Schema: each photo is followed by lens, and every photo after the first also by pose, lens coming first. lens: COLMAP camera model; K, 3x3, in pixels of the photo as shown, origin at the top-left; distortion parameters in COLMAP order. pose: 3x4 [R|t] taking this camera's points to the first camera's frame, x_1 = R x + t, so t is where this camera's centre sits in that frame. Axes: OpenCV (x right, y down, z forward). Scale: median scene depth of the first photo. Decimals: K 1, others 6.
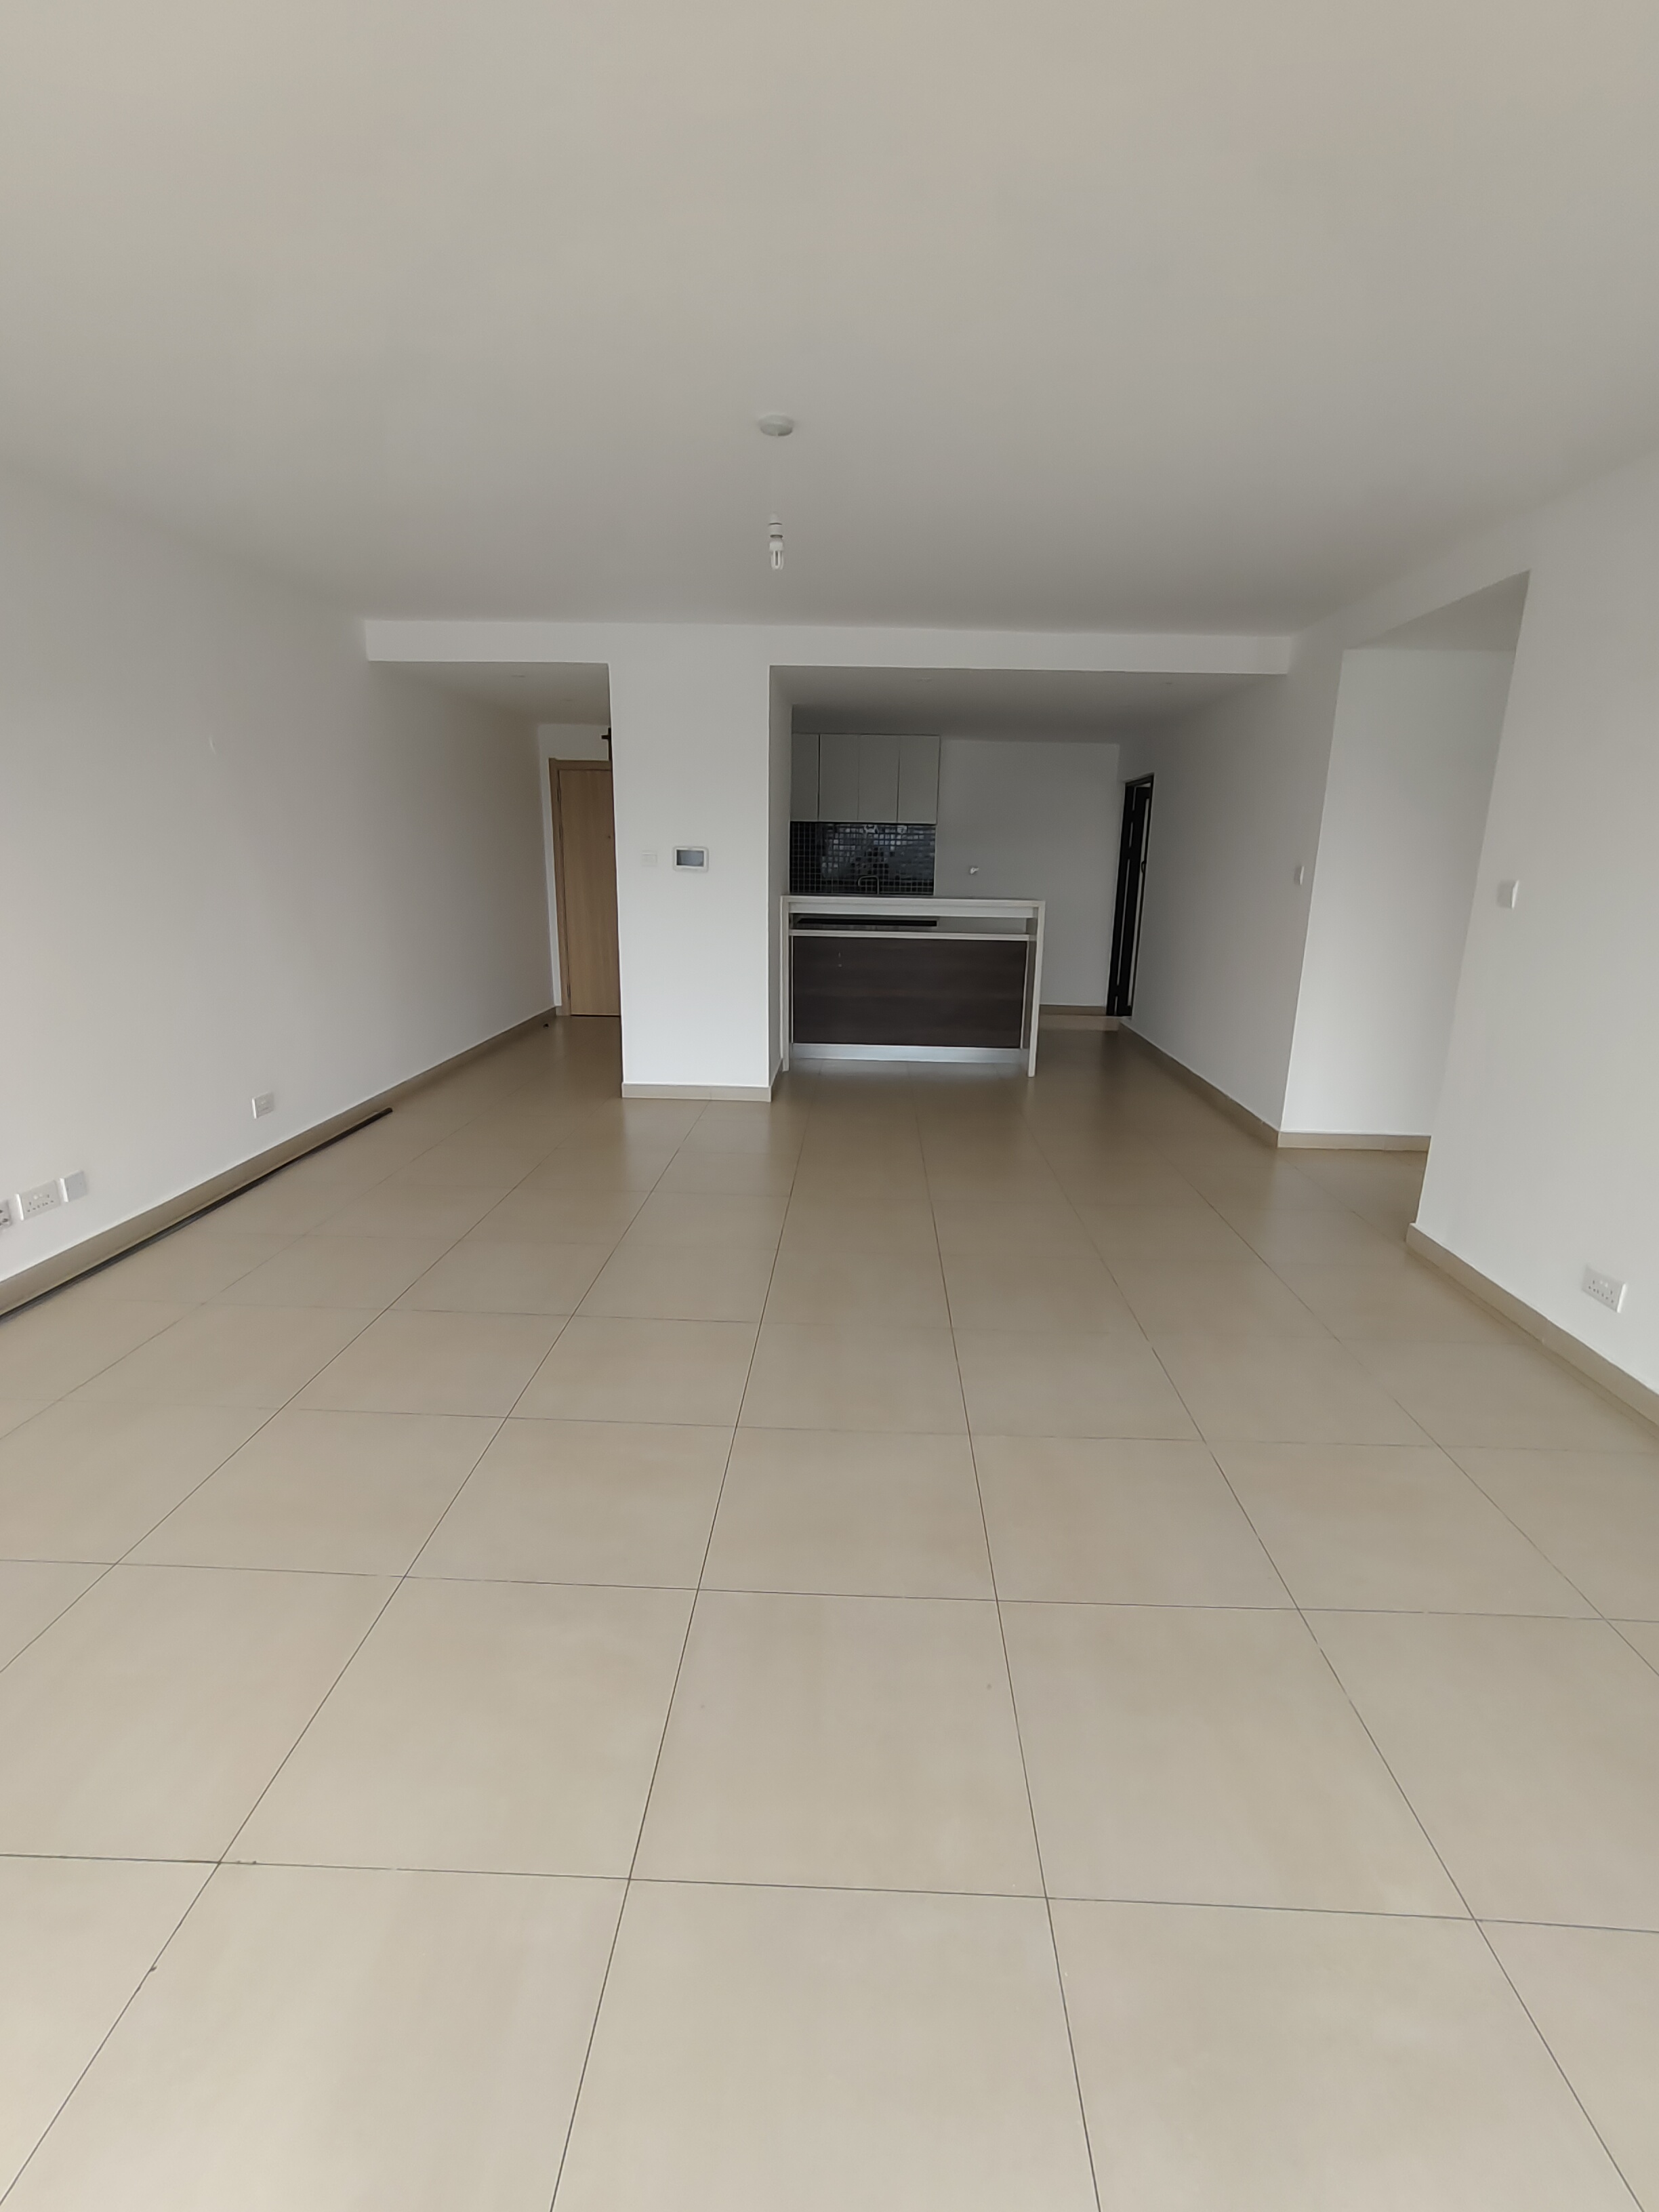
lens RADIAL K [[1005.1, 0, 829.5], [0, 1005.1, 1106.0], [0, 0, 1]] dist [-0.002406, -0.000411]
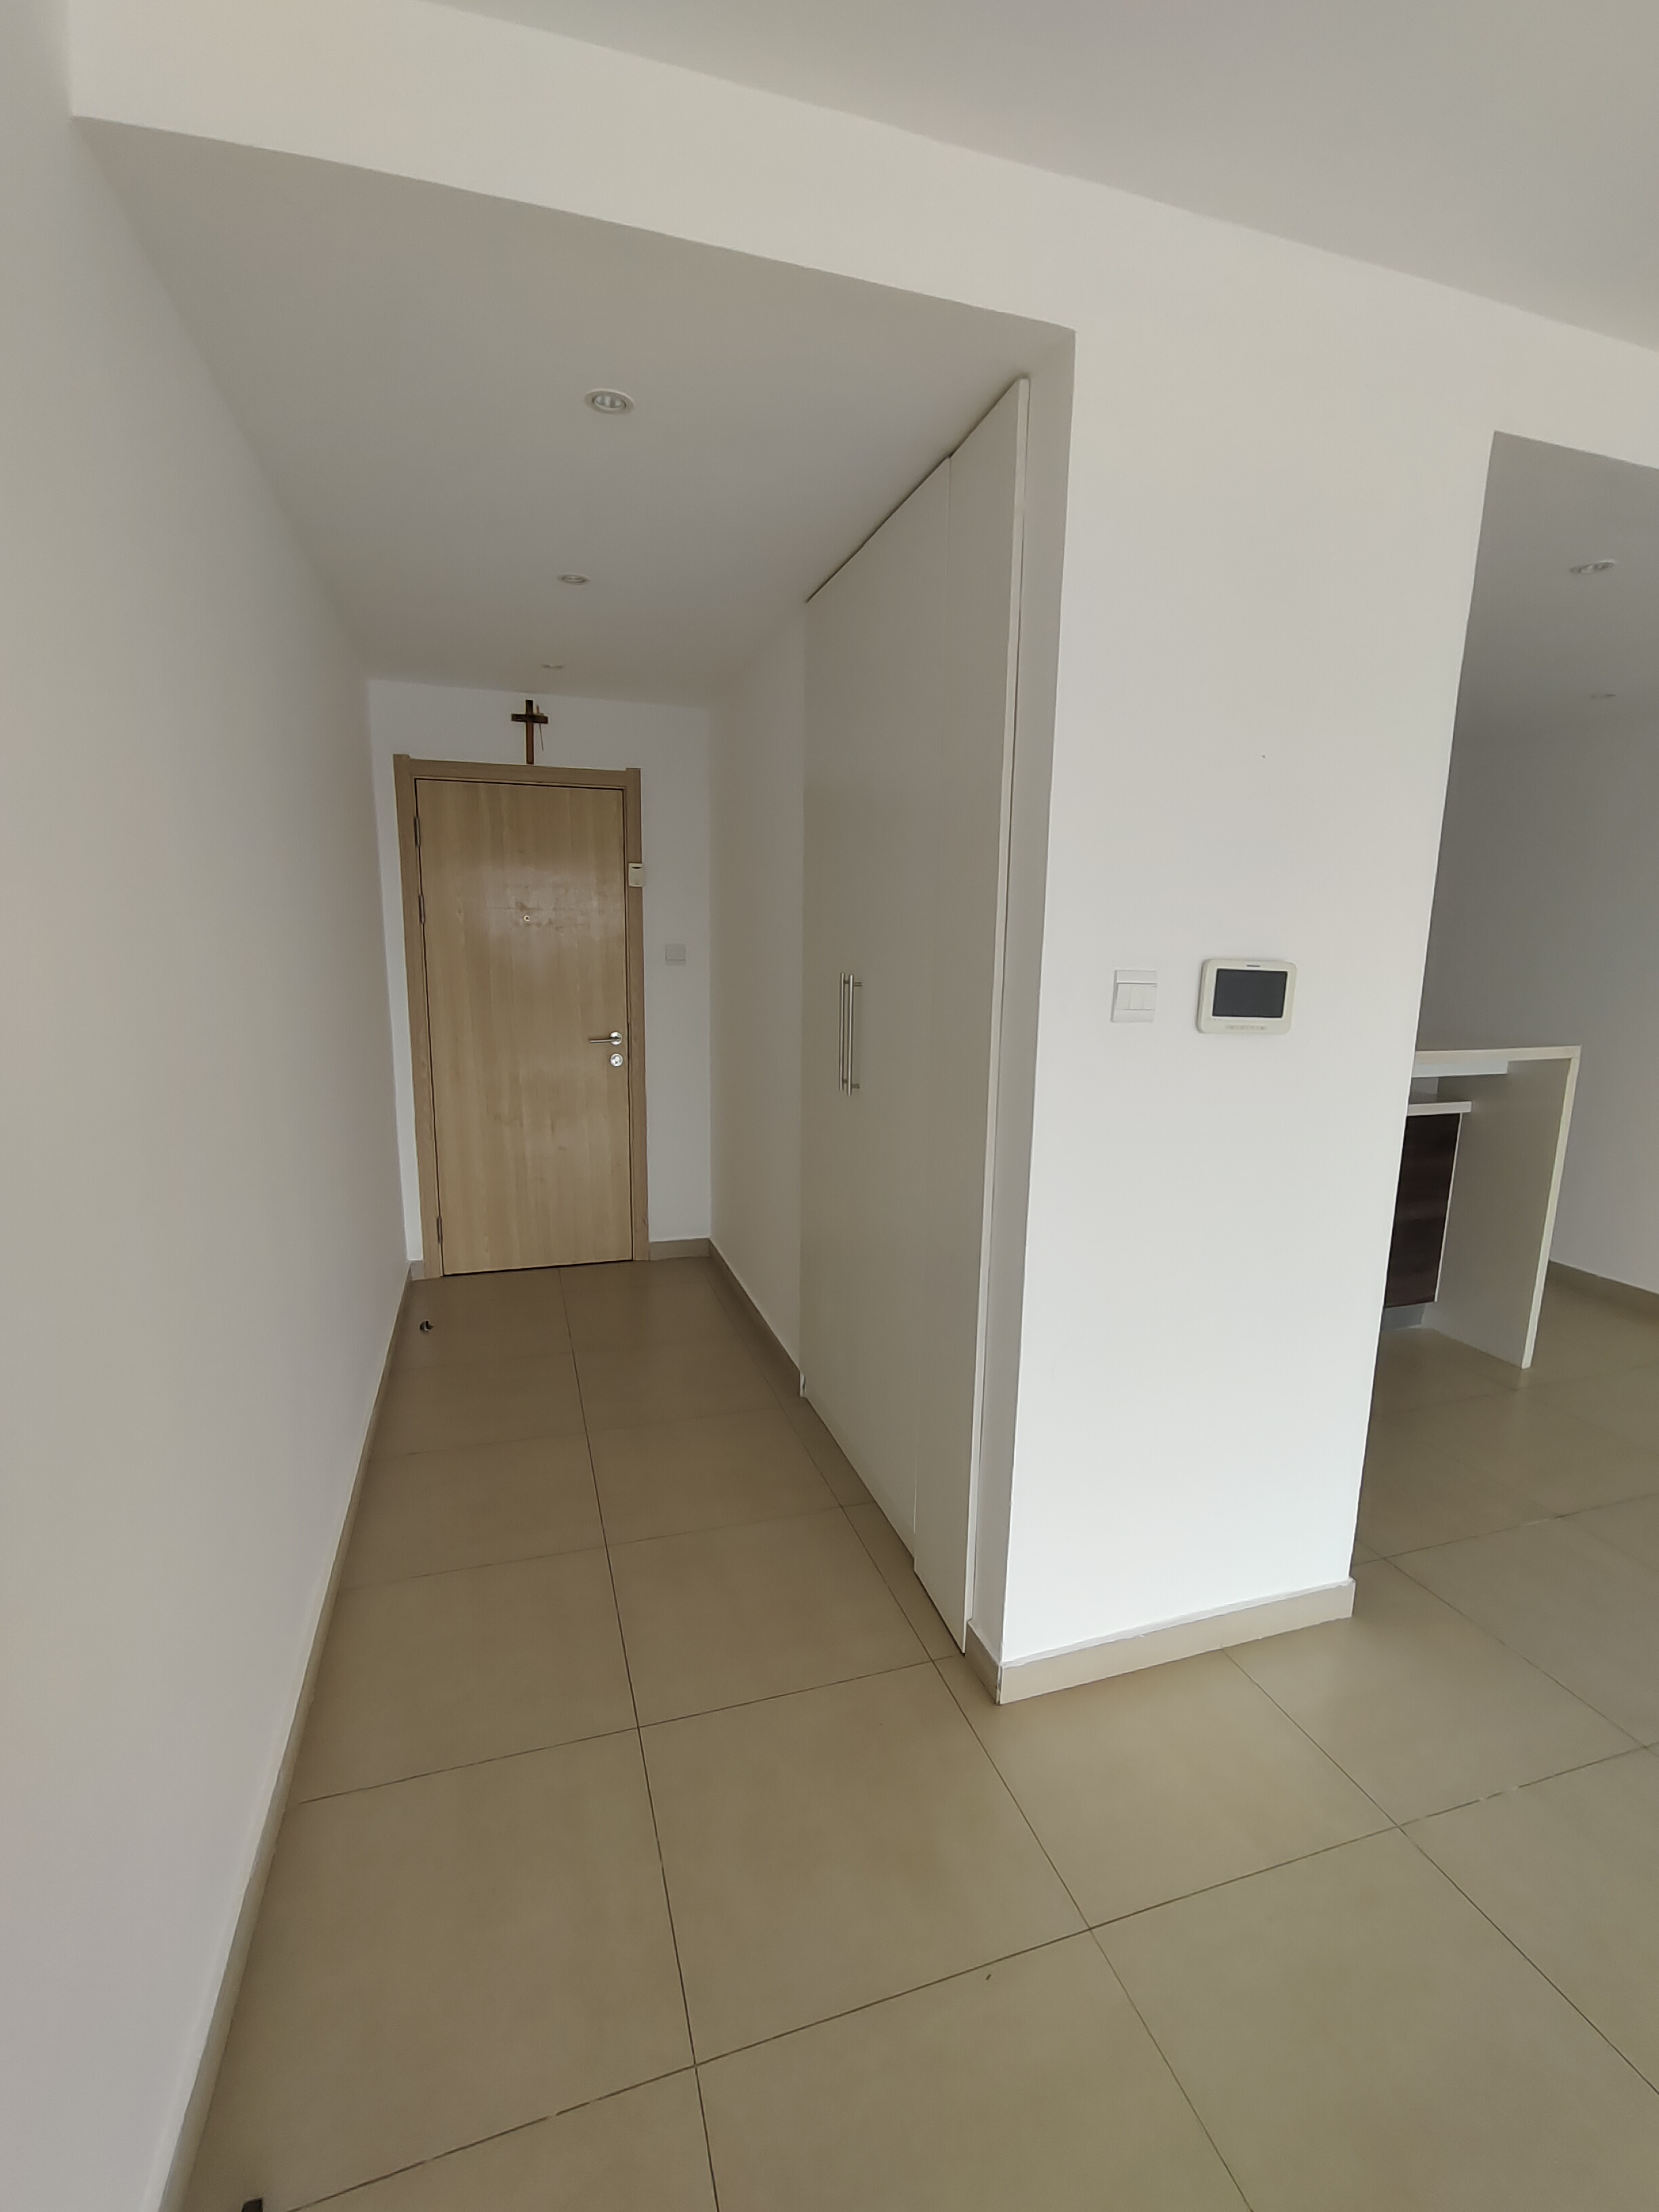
lens RADIAL K [[1005.1, 0, 829.5], [0, 1005.1, 1106.0], [0, 0, 1]] dist [-0.002406, -0.000411]
pose [[0.941045, -0.062998, 0.332362, -0.278397], [0.085376, 0.994930, -0.053147, -0.150536], [-0.327329, 0.078390, 0.941653, 0.544261]]
